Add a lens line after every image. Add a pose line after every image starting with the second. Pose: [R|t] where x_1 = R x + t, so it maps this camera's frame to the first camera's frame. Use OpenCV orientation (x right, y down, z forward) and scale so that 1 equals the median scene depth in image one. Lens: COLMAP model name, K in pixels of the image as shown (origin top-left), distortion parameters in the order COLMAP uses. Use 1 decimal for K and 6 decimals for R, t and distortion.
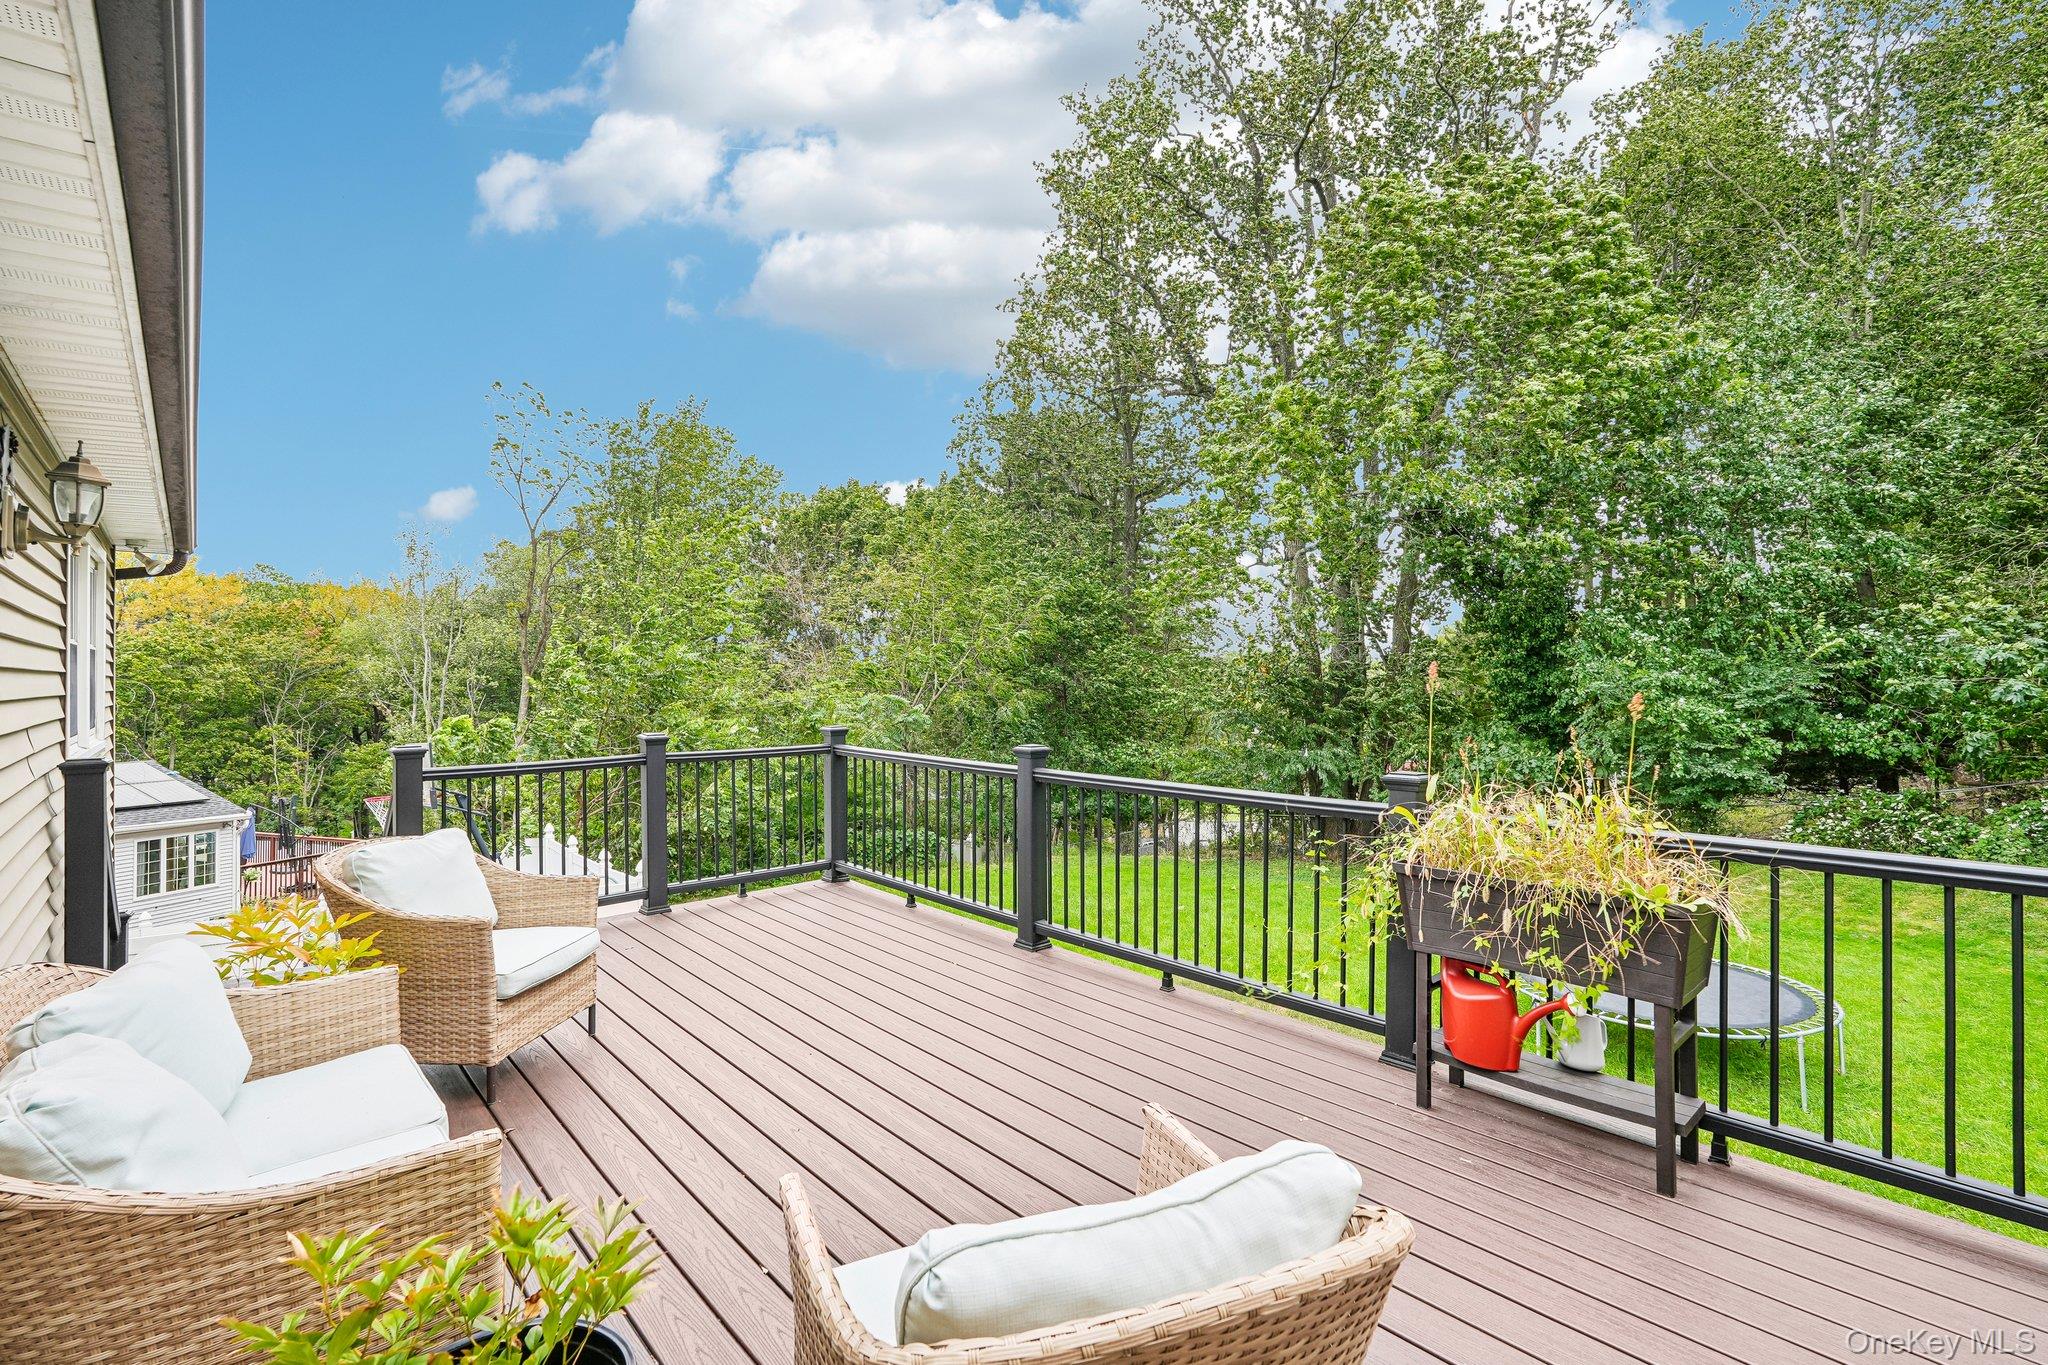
lens RADIAL K [[897.9, 0, 1020.4], [0, 897.9, 682.2], [0, 0, 1]] dist [-0.016668, 0.007952]
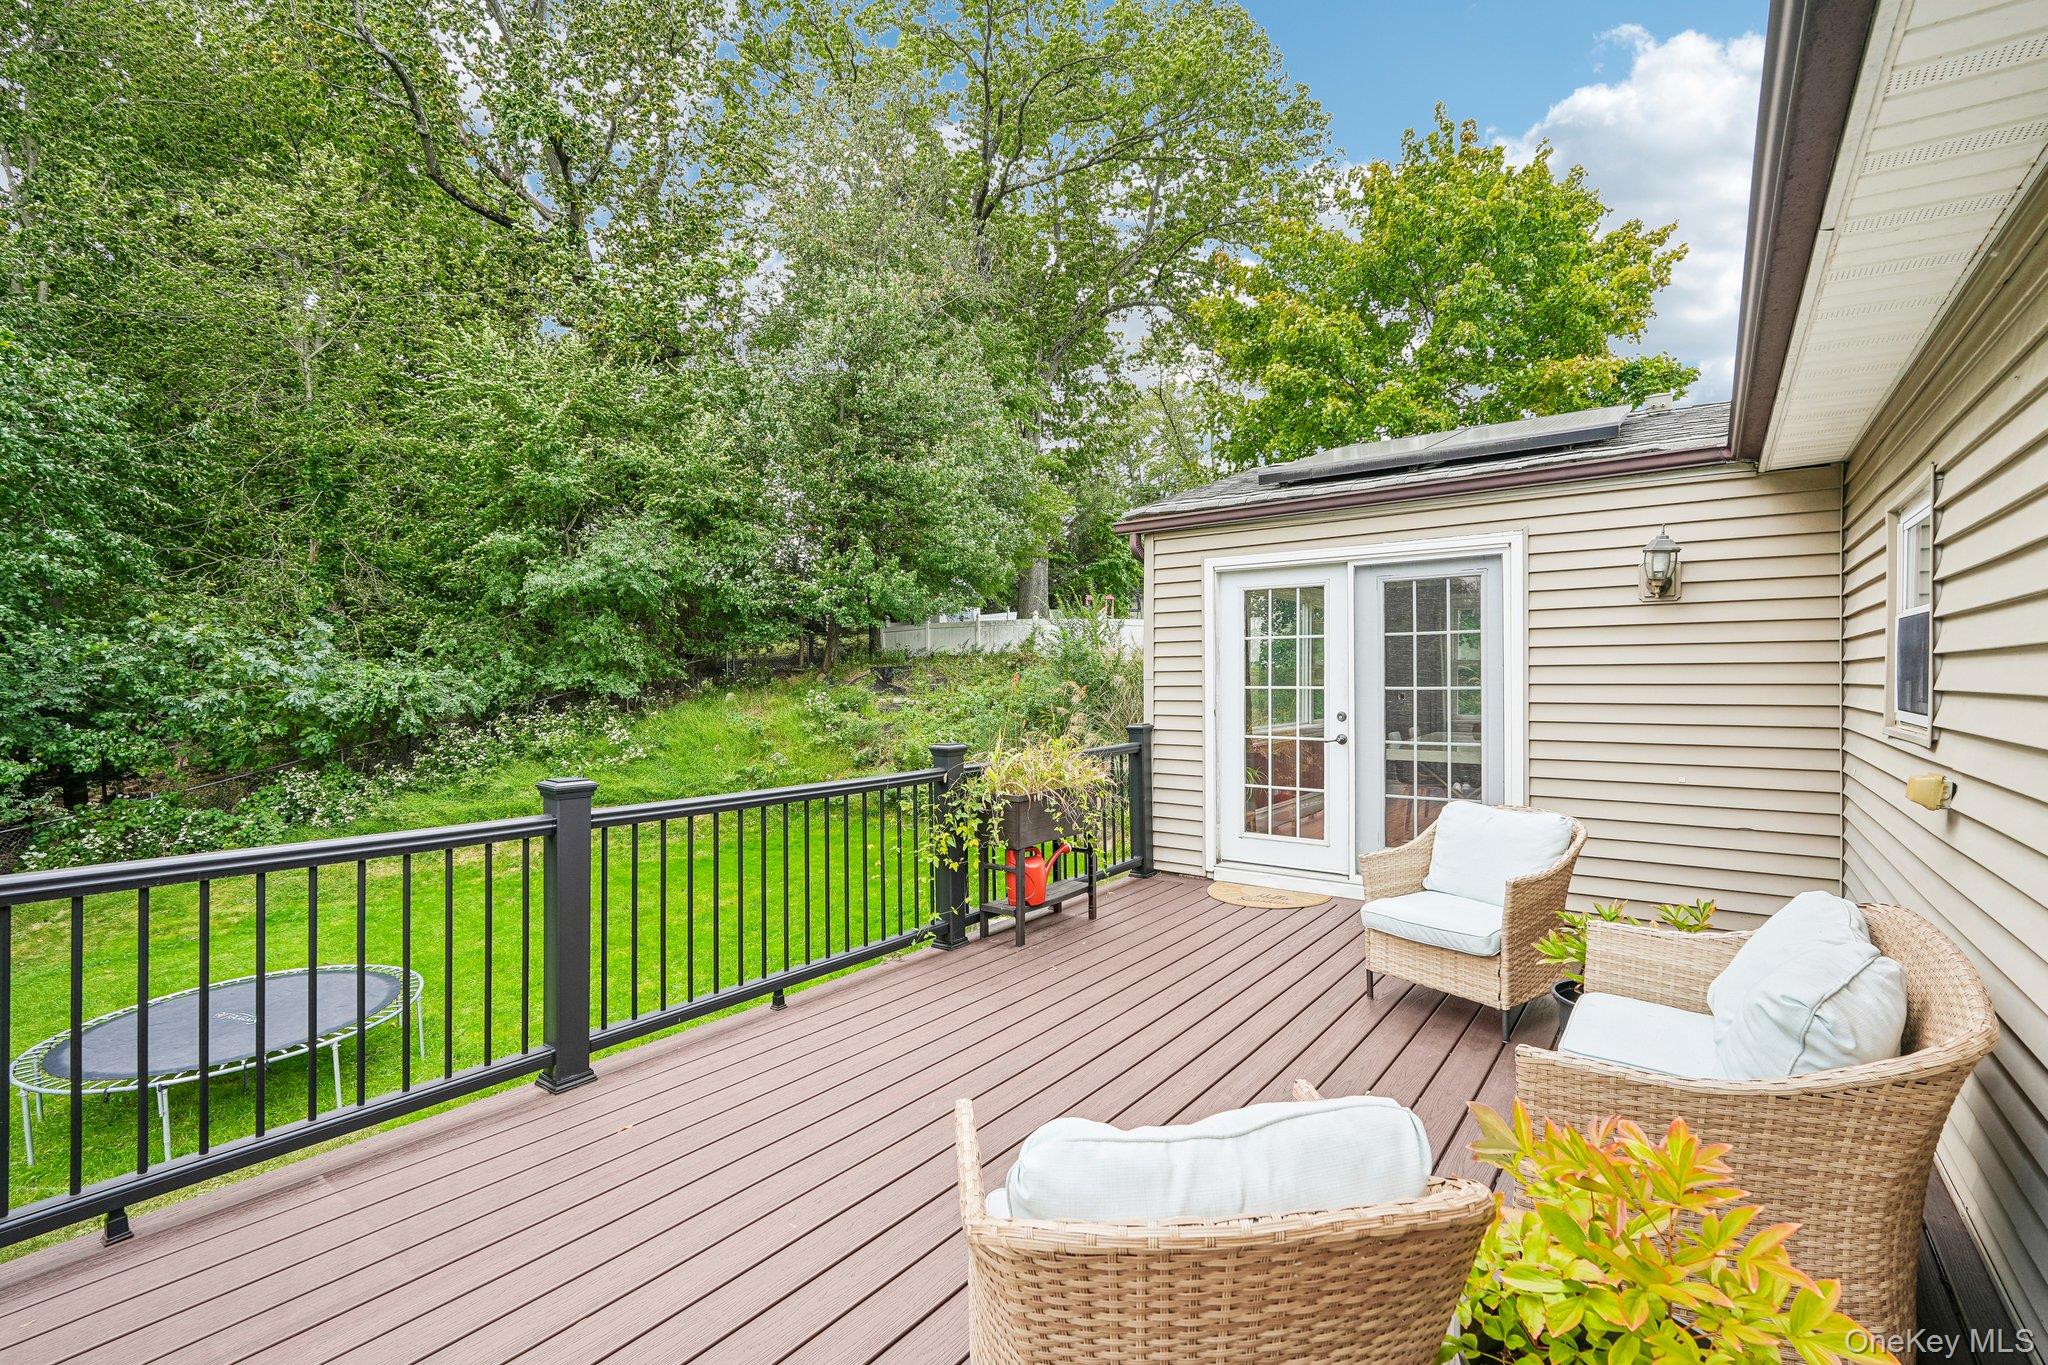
lens RADIAL K [[927.9, 0, 1033.2], [0, 927.9, 686.0], [0, 0, 1]] dist [-0.006382, 0.000610]
pose [[-0.199201, -0.001516, 0.979958, -0.794634], [0.005522, 0.999981, 0.002670, 0.004252], [-0.979943, 0.005943, -0.199188, 0.881118]]
